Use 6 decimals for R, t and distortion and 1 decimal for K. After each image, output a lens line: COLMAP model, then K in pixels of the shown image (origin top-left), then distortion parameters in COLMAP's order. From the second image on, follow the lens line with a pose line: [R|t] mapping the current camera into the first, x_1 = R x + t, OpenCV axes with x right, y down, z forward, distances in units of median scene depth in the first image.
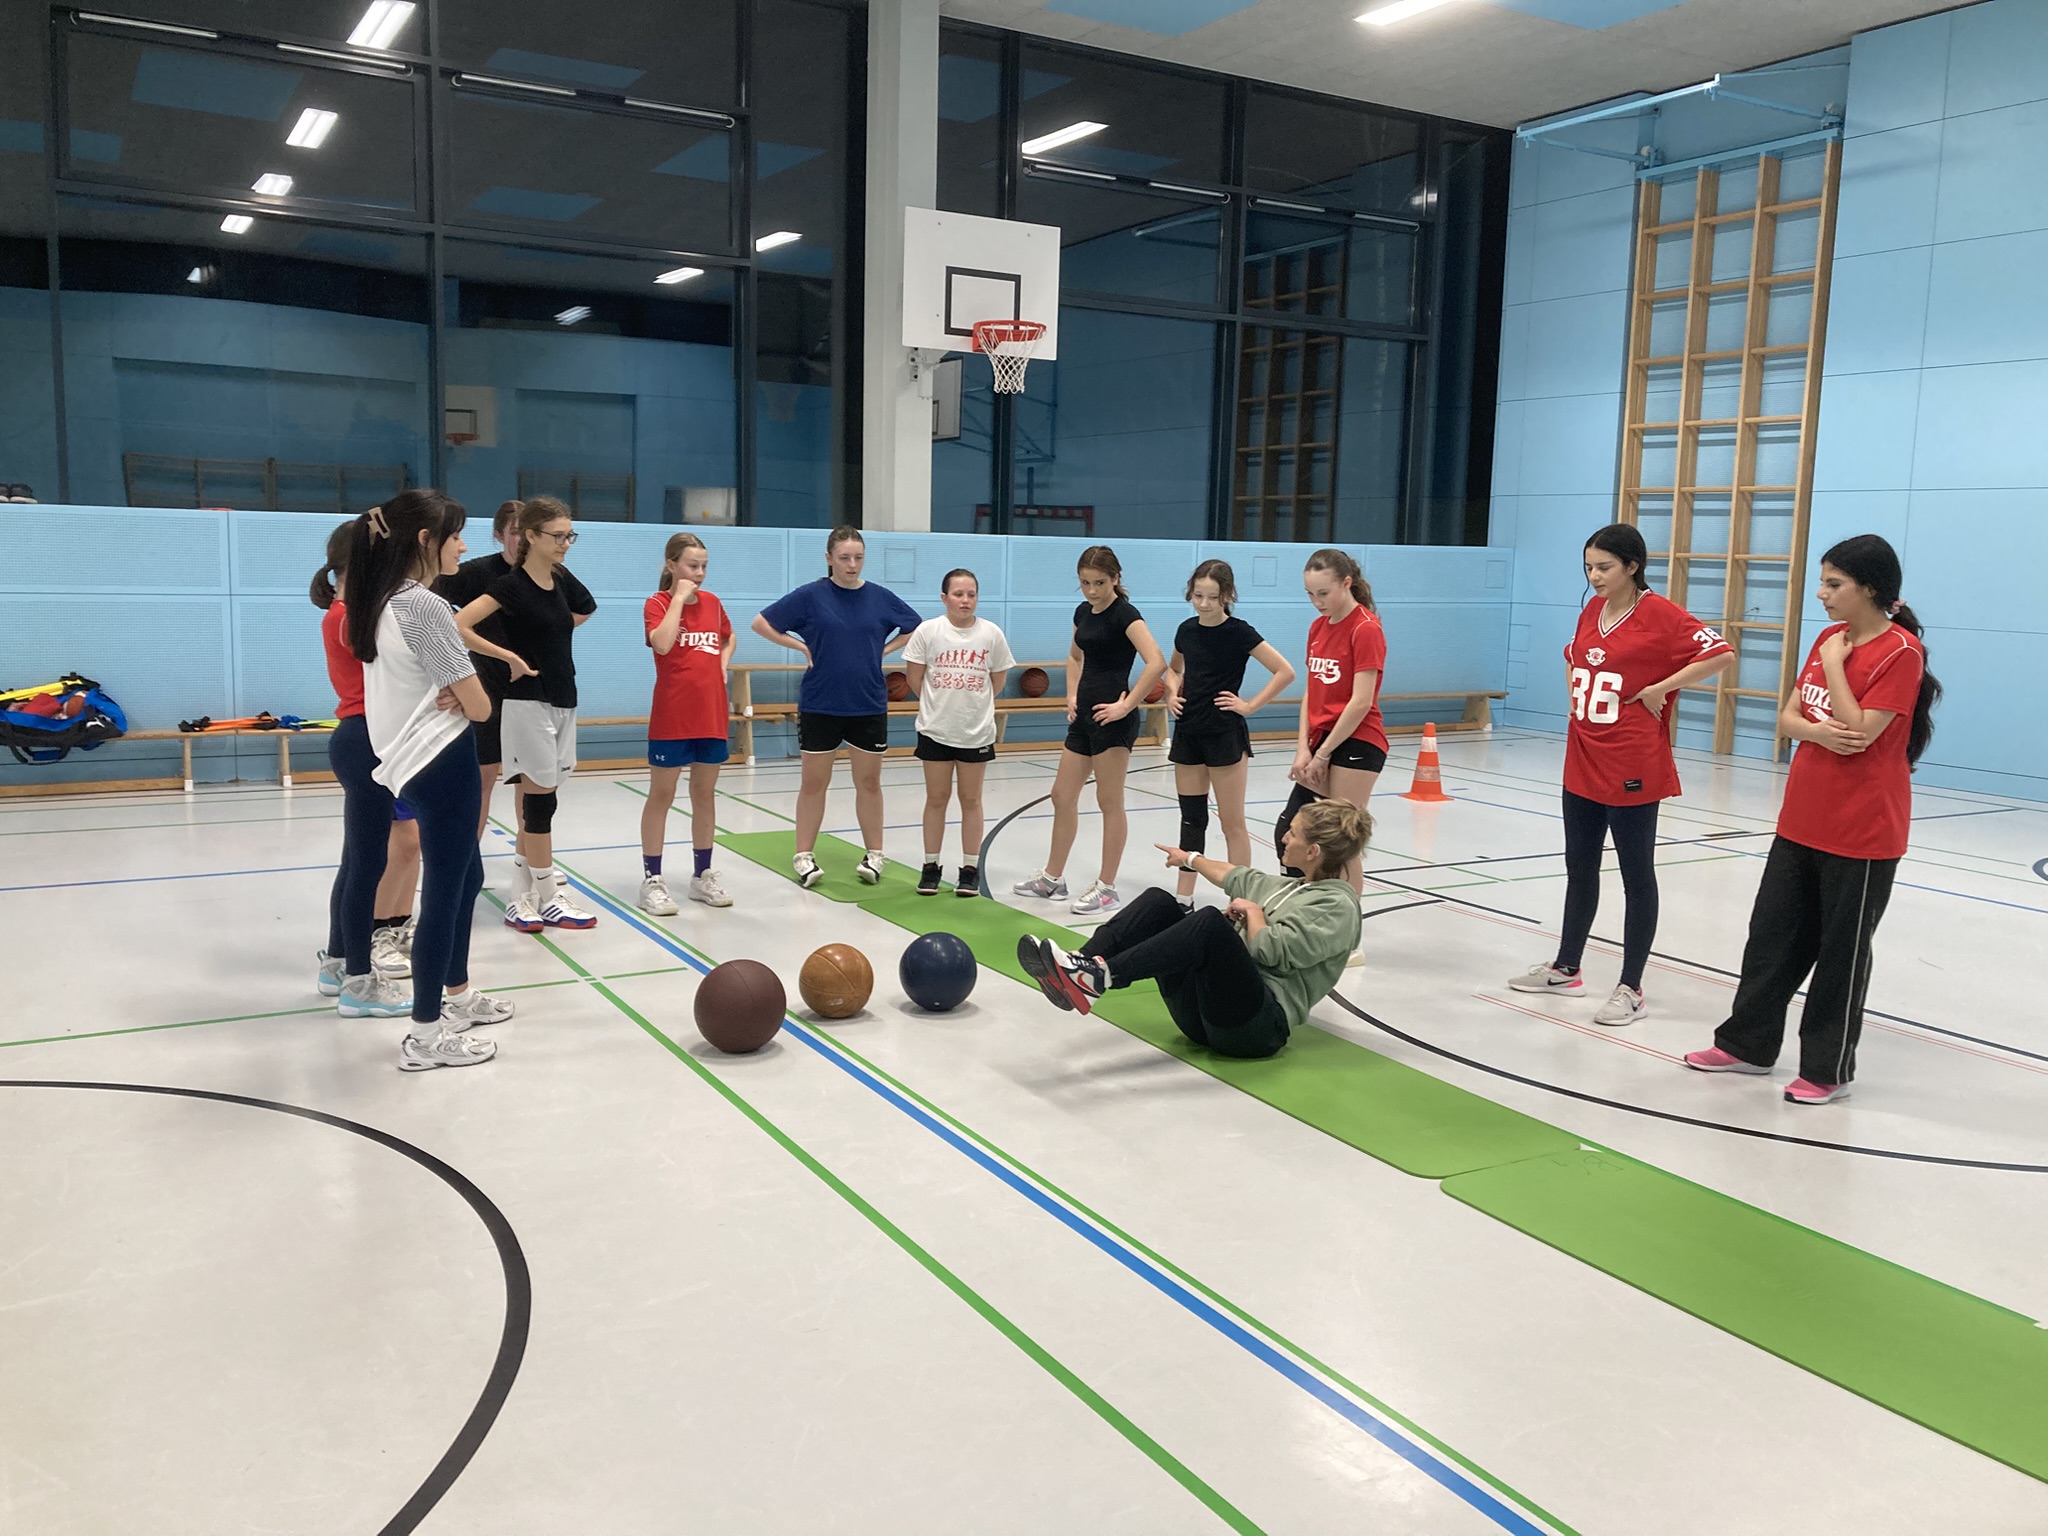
lens RADIAL K [[1682.5, 0, 1020.5], [0, 1682.5, 757.3], [0, 0, 1]] dist [0.024410, -0.010740]
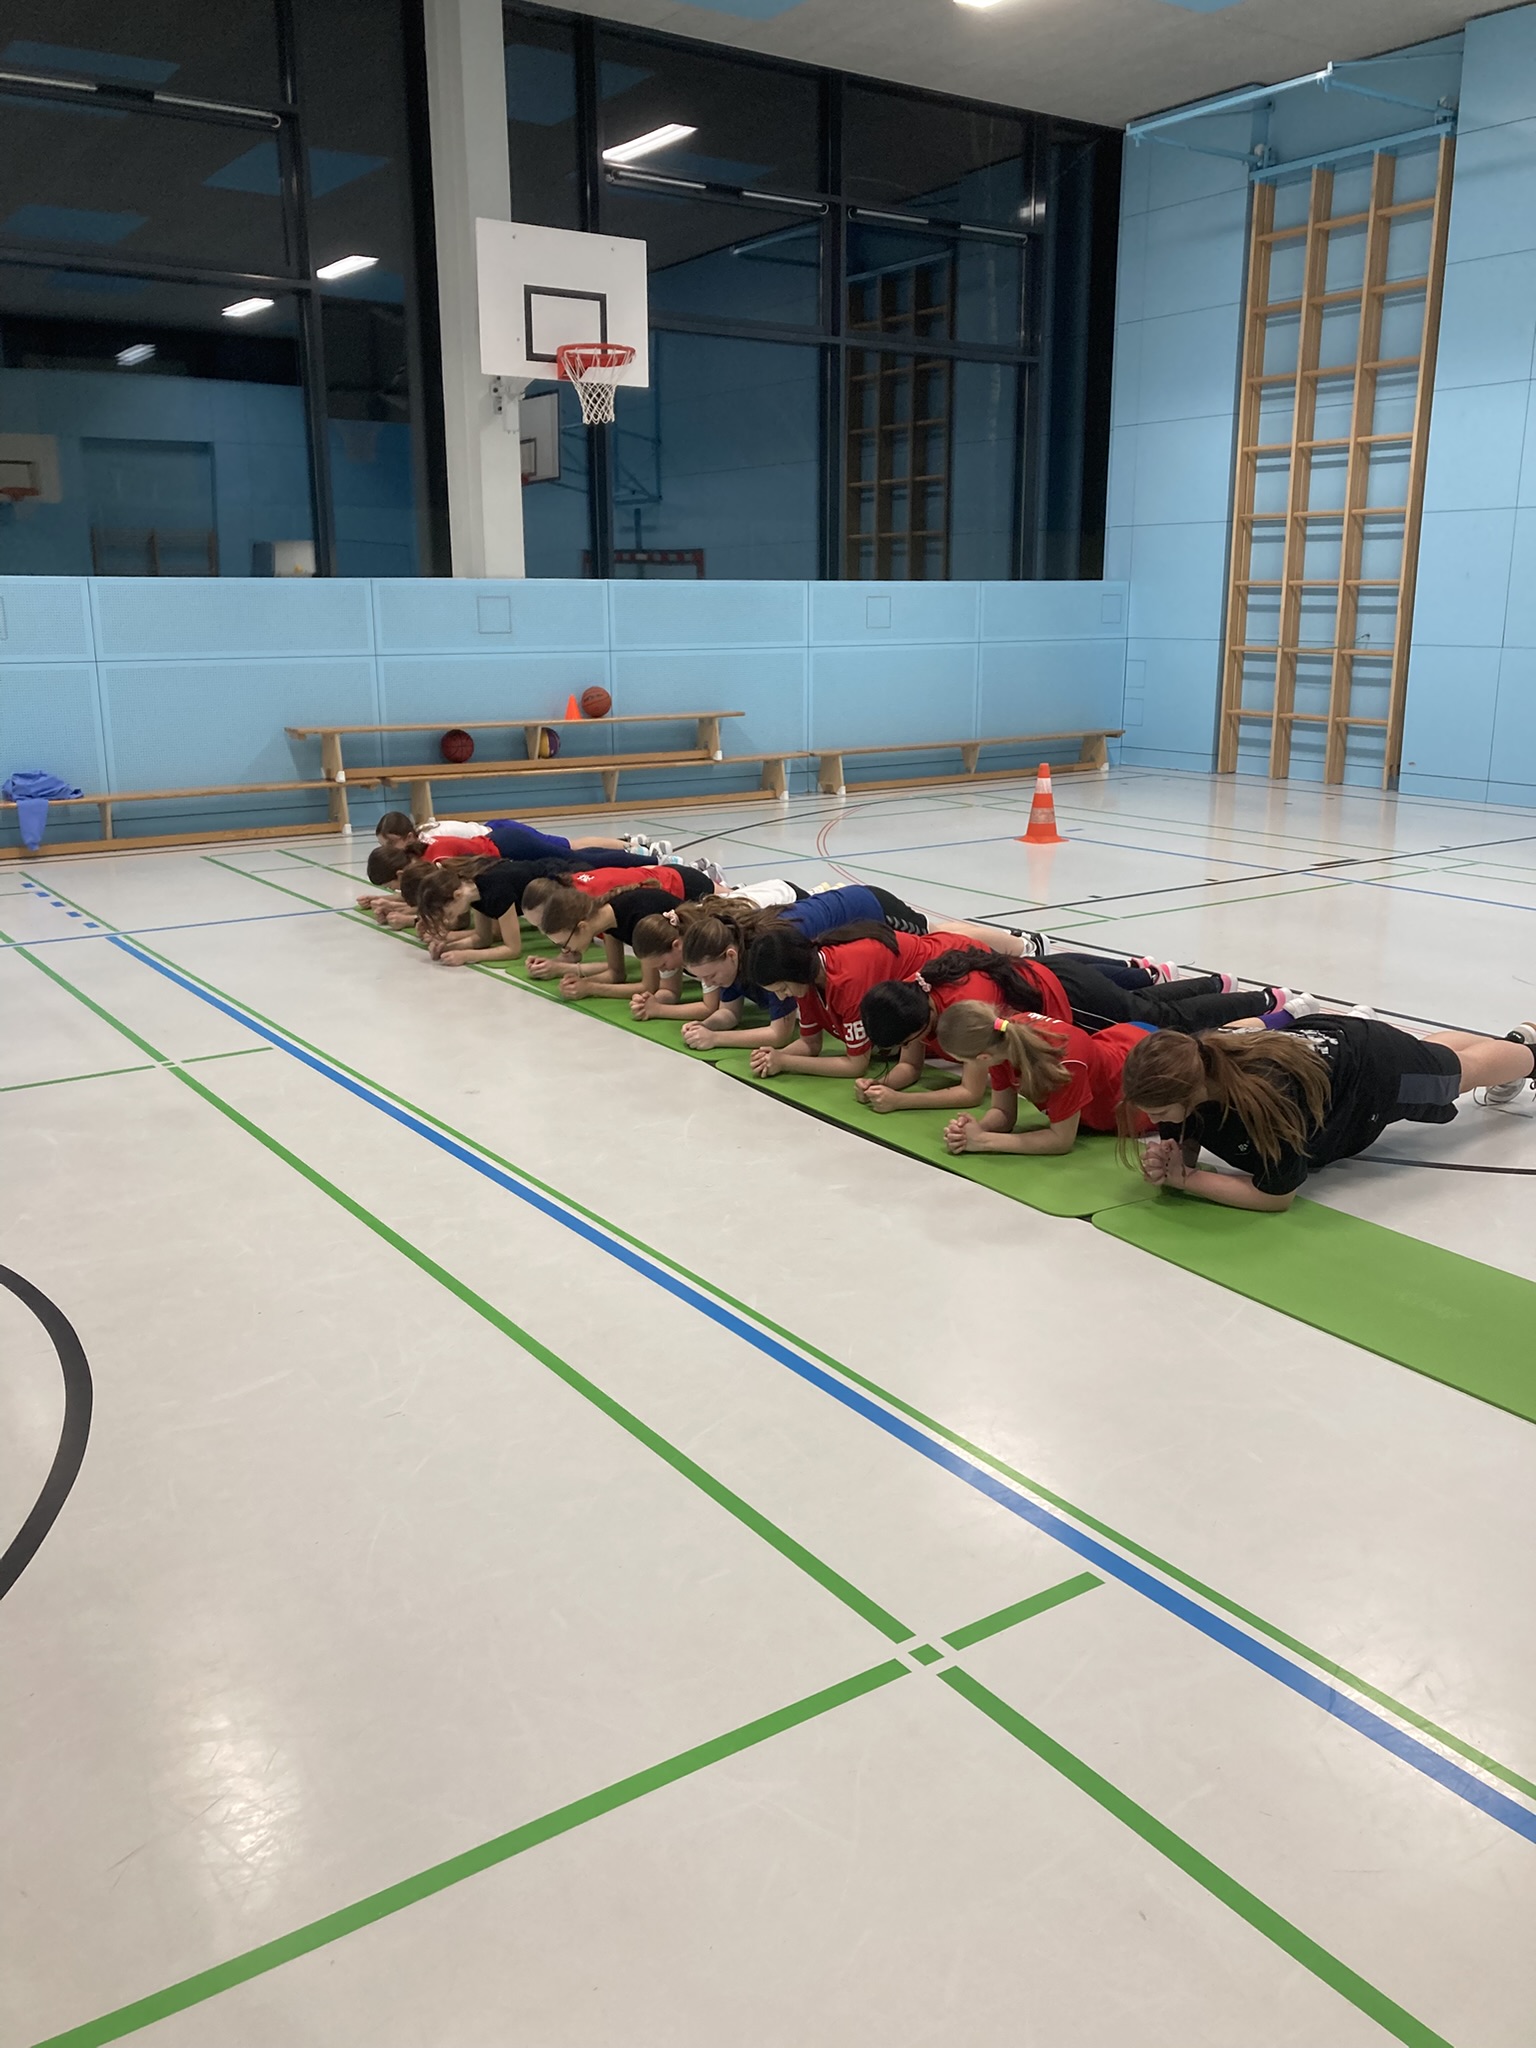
lens RADIAL K [[1682.5, 0, 789.2], [0, 1682.5, 1025.7], [0, 0, 1]] dist [0.024410, -0.010740]
pose [[0.996012, -0.047668, 0.075417, 0.010842], [0.037924, 0.991339, 0.125737, 0.001856], [-0.080757, -0.122375, 0.989193, 0.015384]]
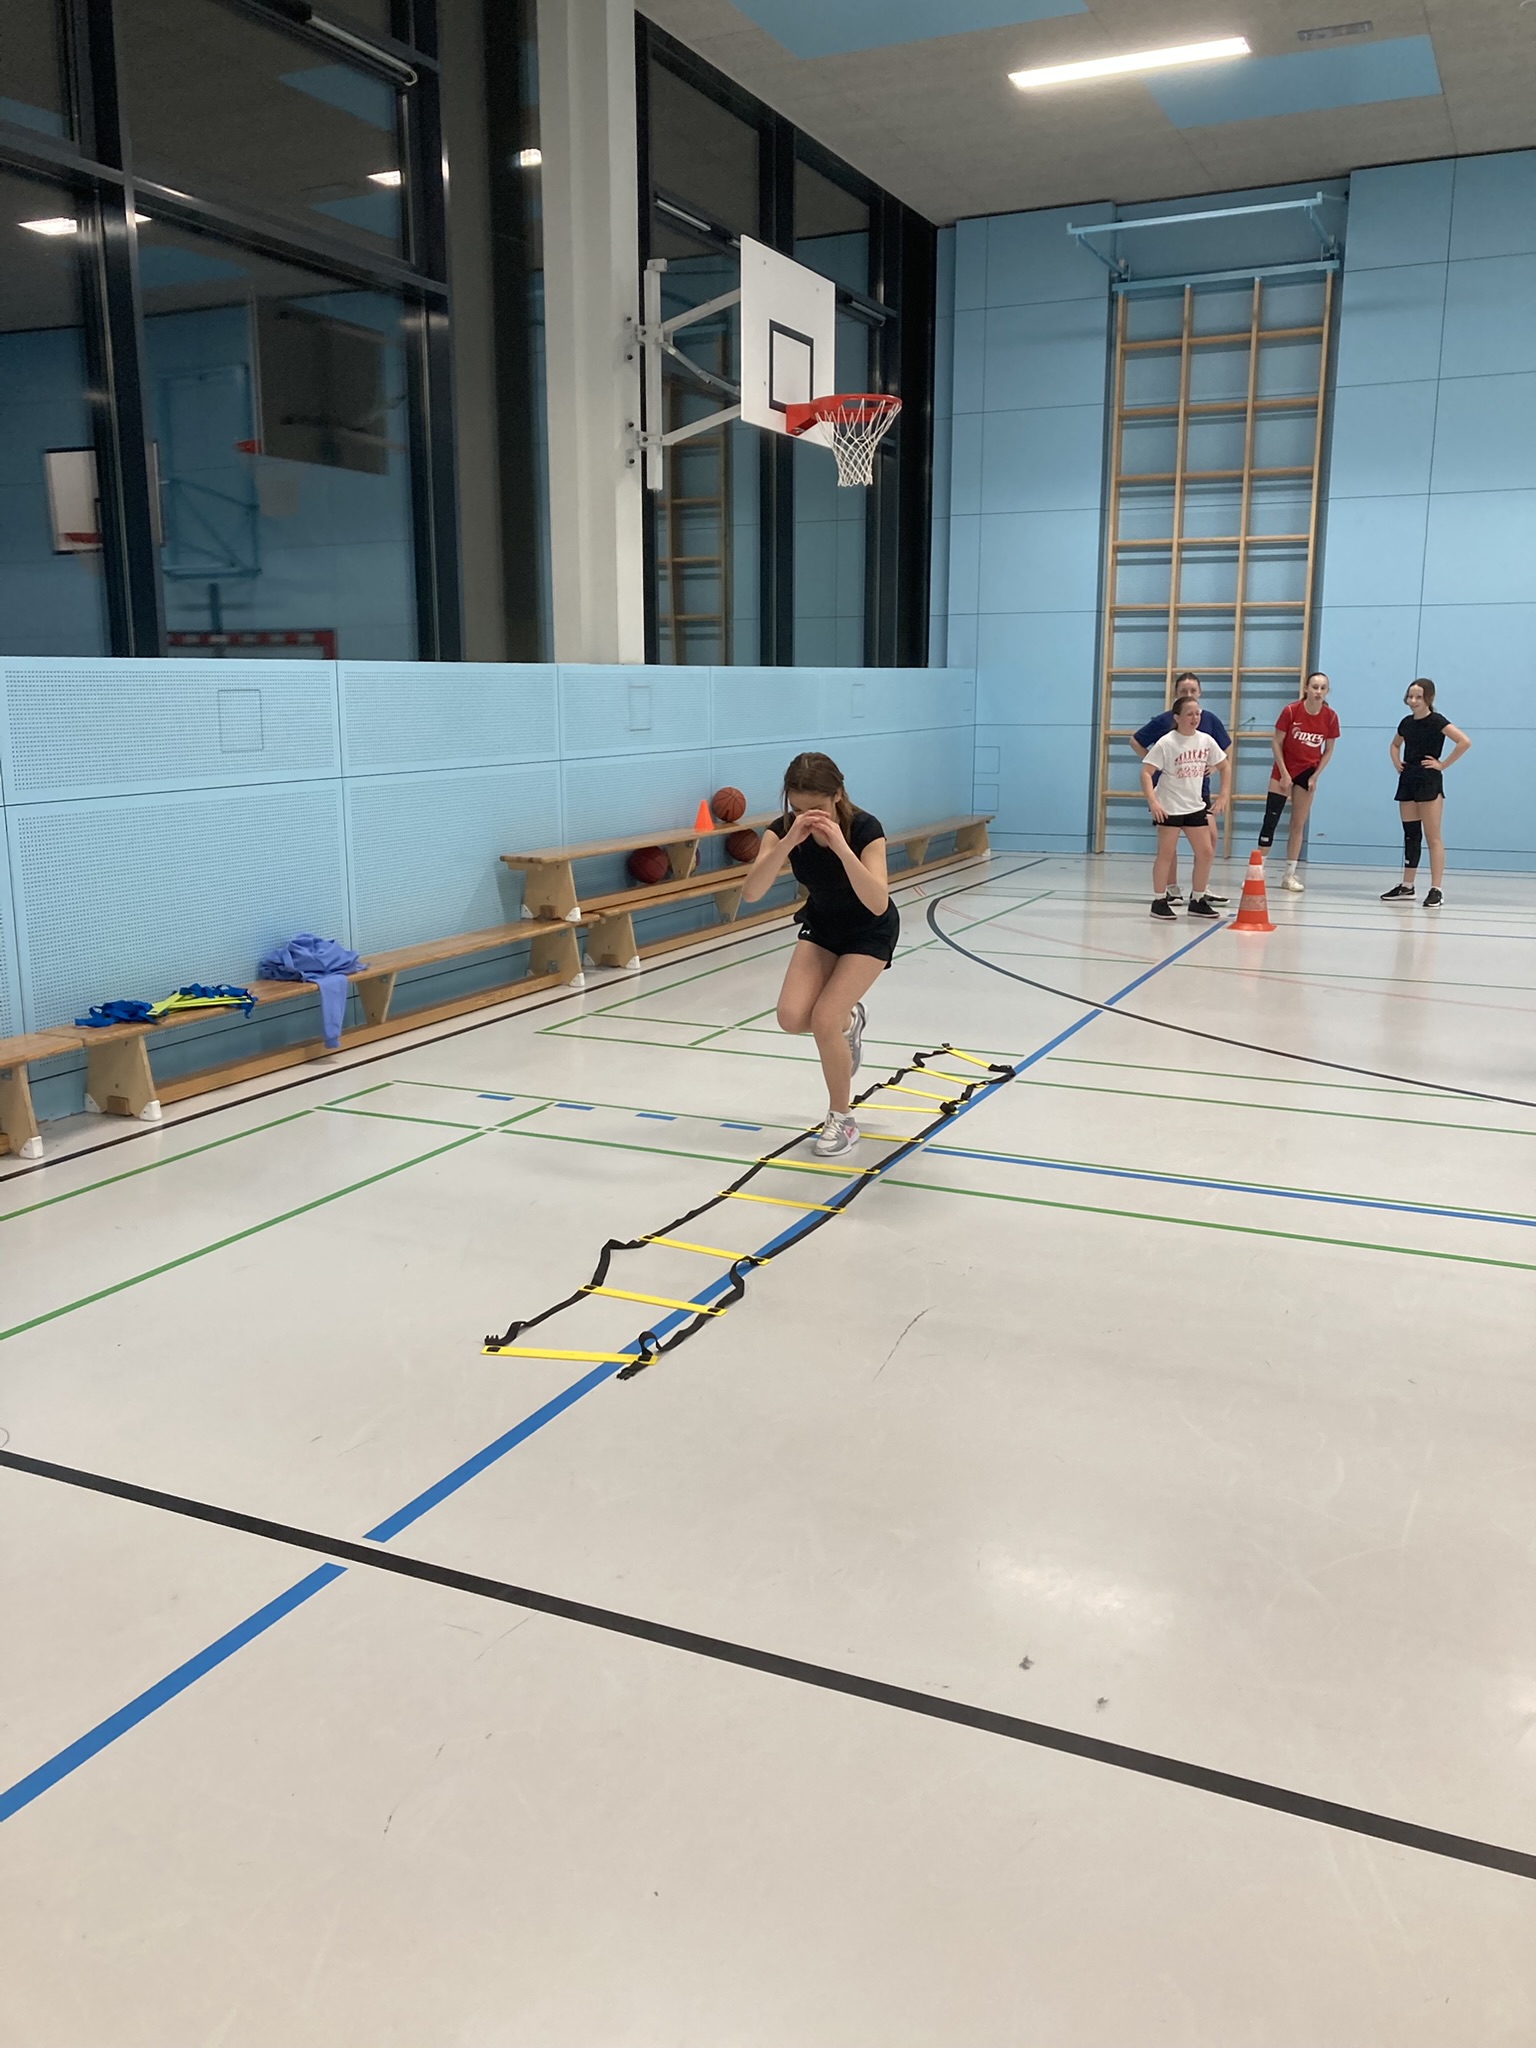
lens RADIAL K [[1682.5, 0, 782.6], [0, 1682.5, 1016.7], [0, 0, 1]] dist [0.024410, -0.010740]
pose [[0.819107, -0.140542, 0.556159, -0.469239], [0.096378, 0.989458, 0.108093, -0.049848], [-0.565487, -0.034938, 0.824017, 0.306887]]
